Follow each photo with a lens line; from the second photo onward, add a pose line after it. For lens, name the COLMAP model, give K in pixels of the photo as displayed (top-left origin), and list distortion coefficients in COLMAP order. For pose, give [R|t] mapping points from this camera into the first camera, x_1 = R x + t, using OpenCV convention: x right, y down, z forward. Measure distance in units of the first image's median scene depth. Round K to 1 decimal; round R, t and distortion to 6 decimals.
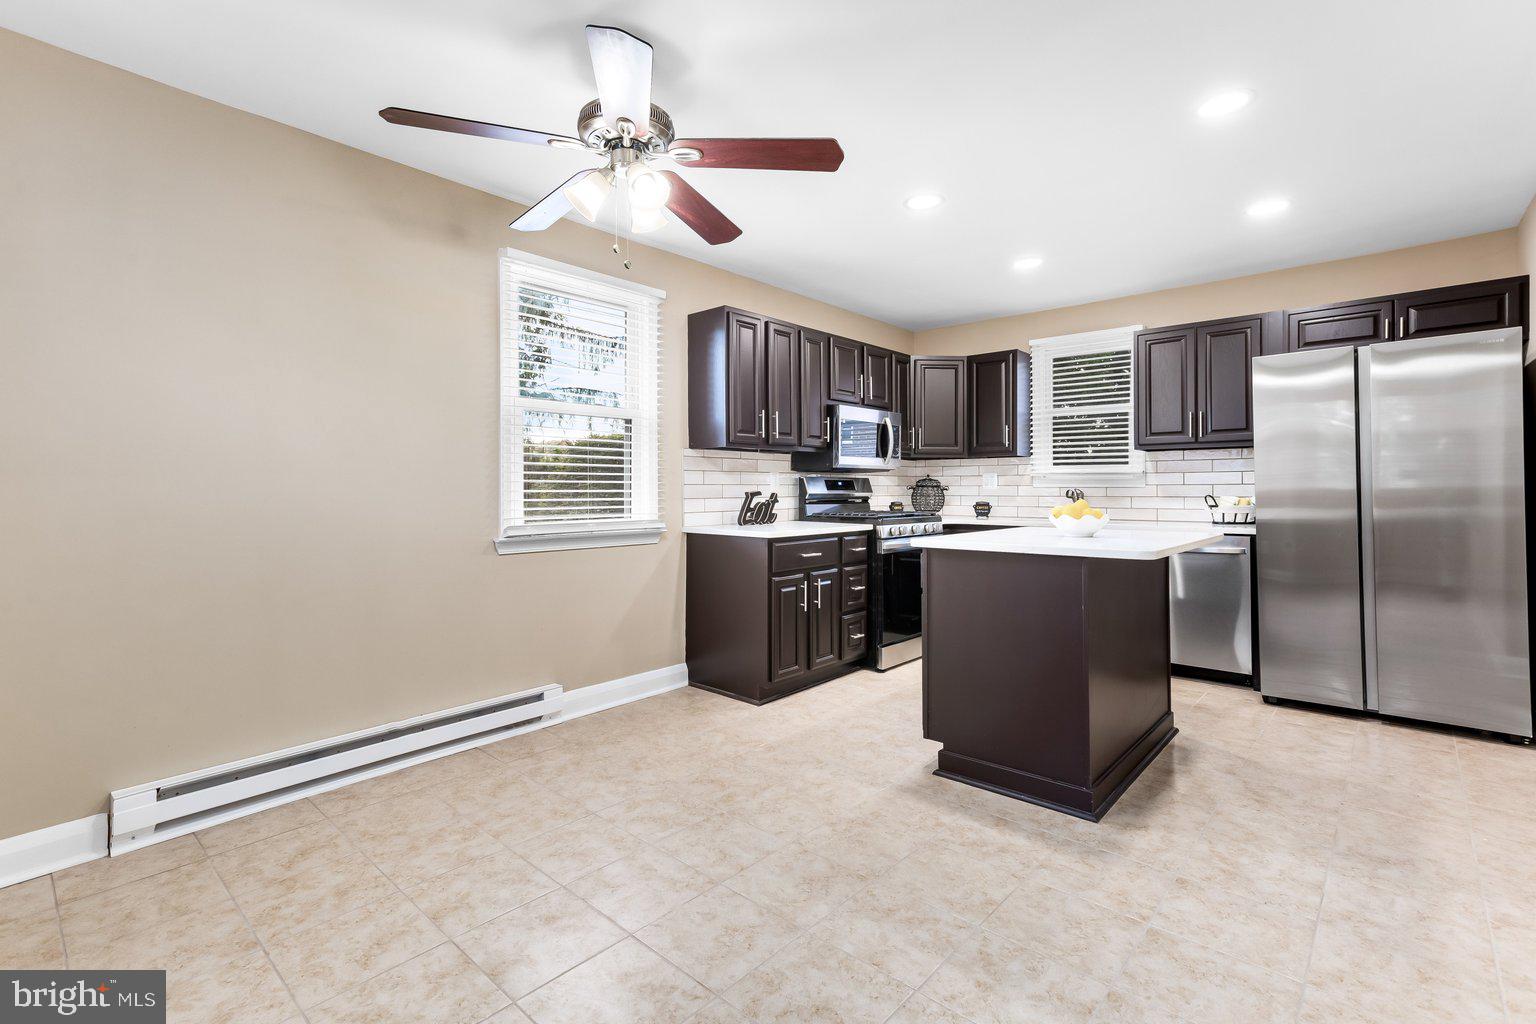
lens RADIAL K [[704.4, 0, 758.3], [0, 704.4, 492.1], [0, 0, 1]] dist [0.001416, 0.000098]
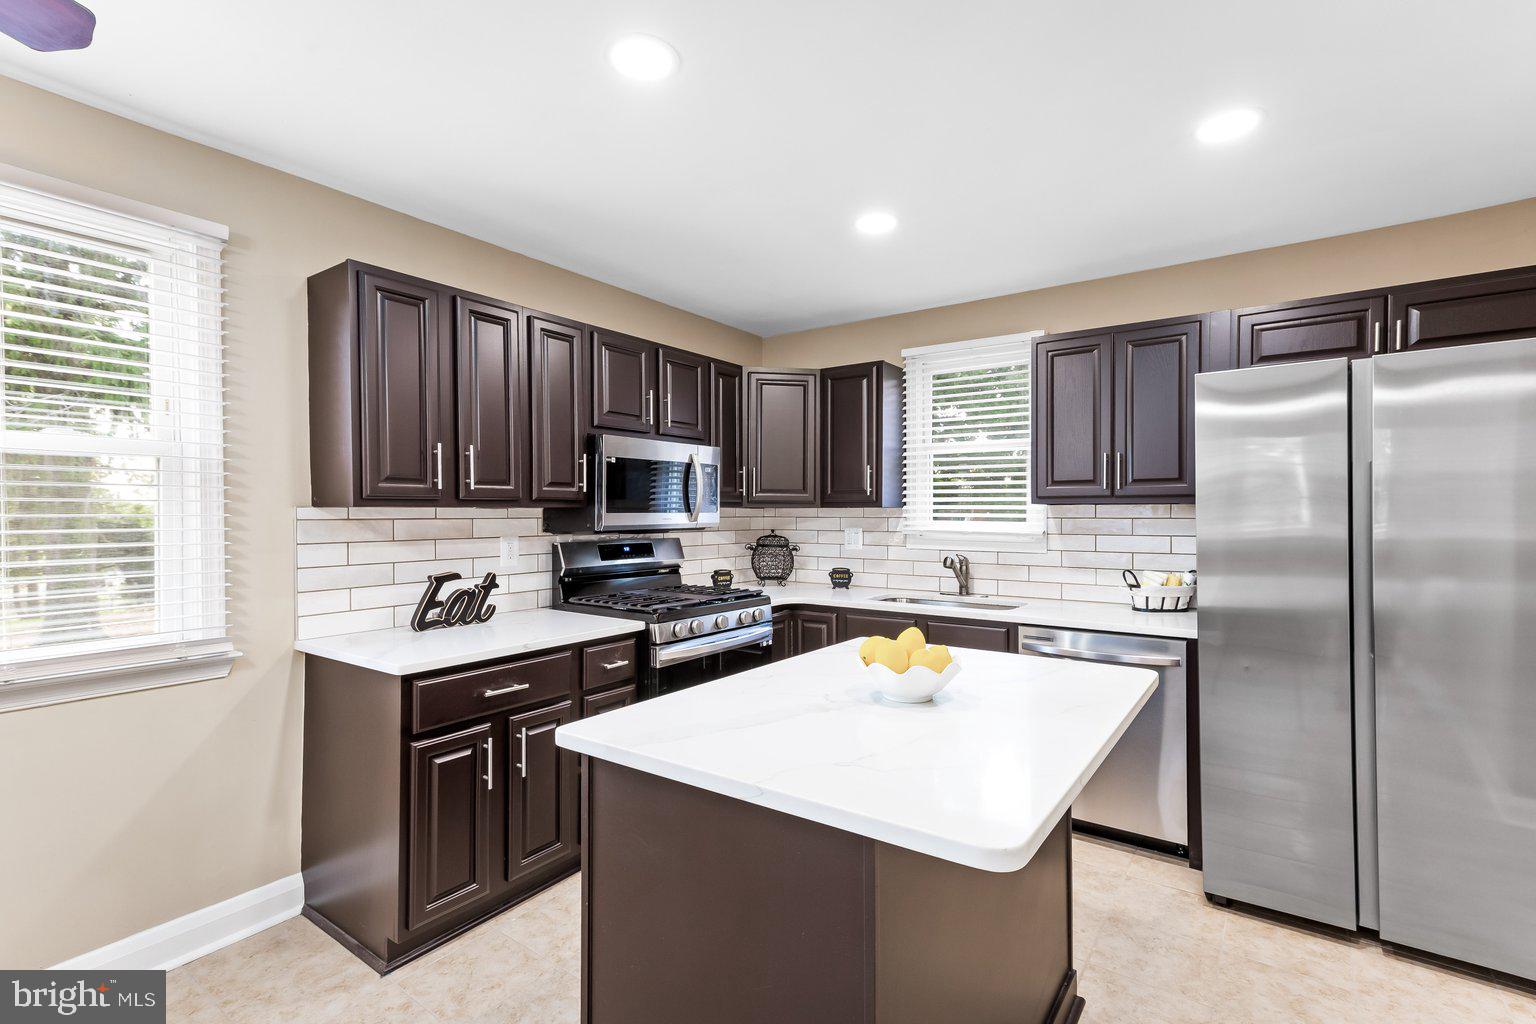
lens RADIAL K [[705.3, 0, 789.2], [0, 705.3, 522.9], [0, 0, 1]] dist [0.001599, 0.000443]
pose [[0.991340, -0.000874, 0.131315, 0.199066], [-0.000737, 0.999925, 0.012220, -0.050266], [-0.131316, -0.012211, 0.991265, 0.327511]]
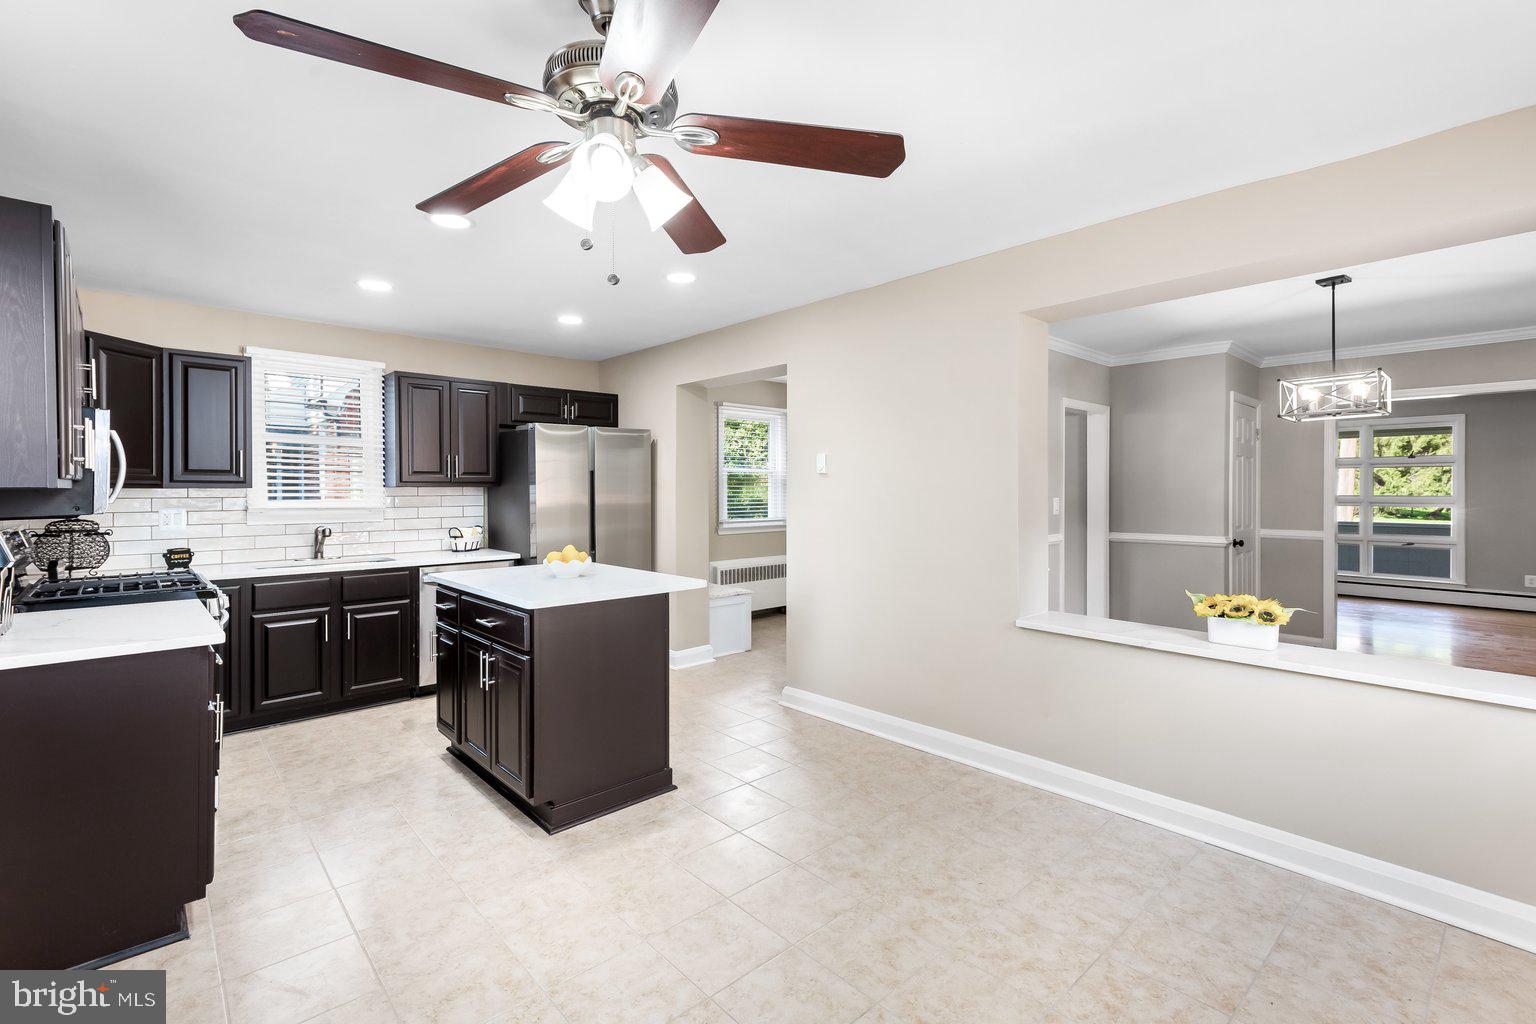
lens RADIAL K [[692.2, 0, 765.6], [0, 692.2, 492.6], [0, 0, 1]] dist [0.027145, -0.000609]
pose [[0.084531, -0.004391, 0.996411, -0.440621], [0.004264, 0.999983, 0.004045, -0.053761], [-0.996412, 0.003907, 0.084549, 0.381484]]
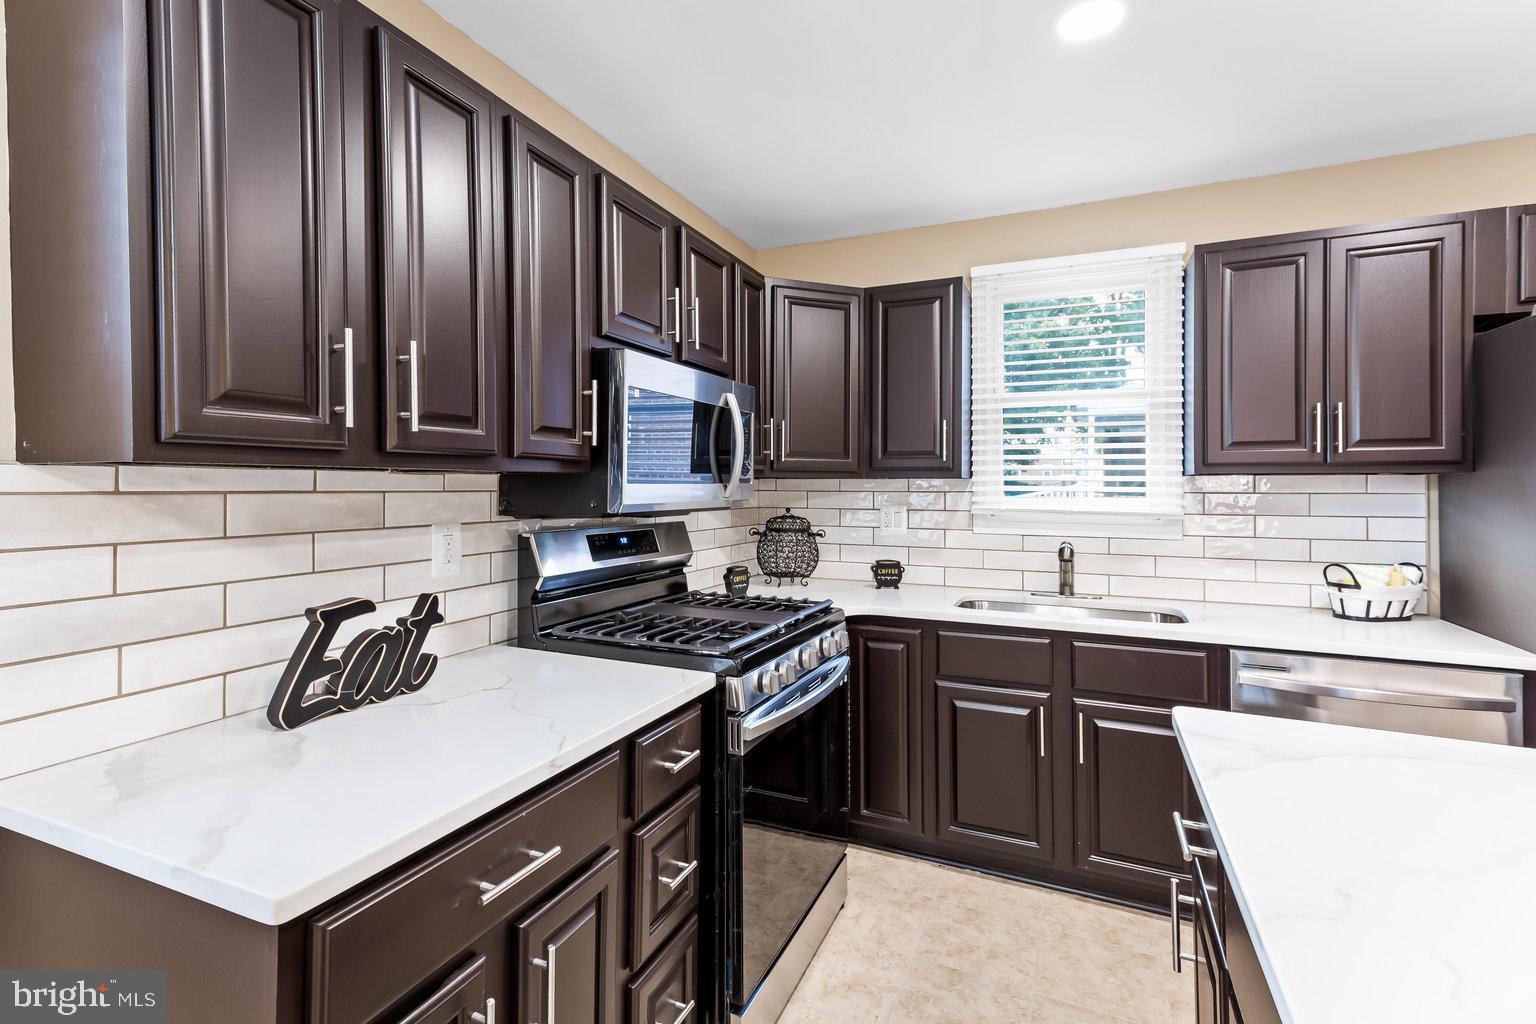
lens RADIAL K [[702.4, 0, 760.8], [0, 702.4, 489.5], [0, 0, 1]] dist [0.015259, 0.000119]
pose [[0.950099, 0.003457, 0.311930, 0.066403], [-0.003889, 0.999992, 0.000761, -0.048321], [-0.311925, -0.001936, 0.950105, 0.613141]]
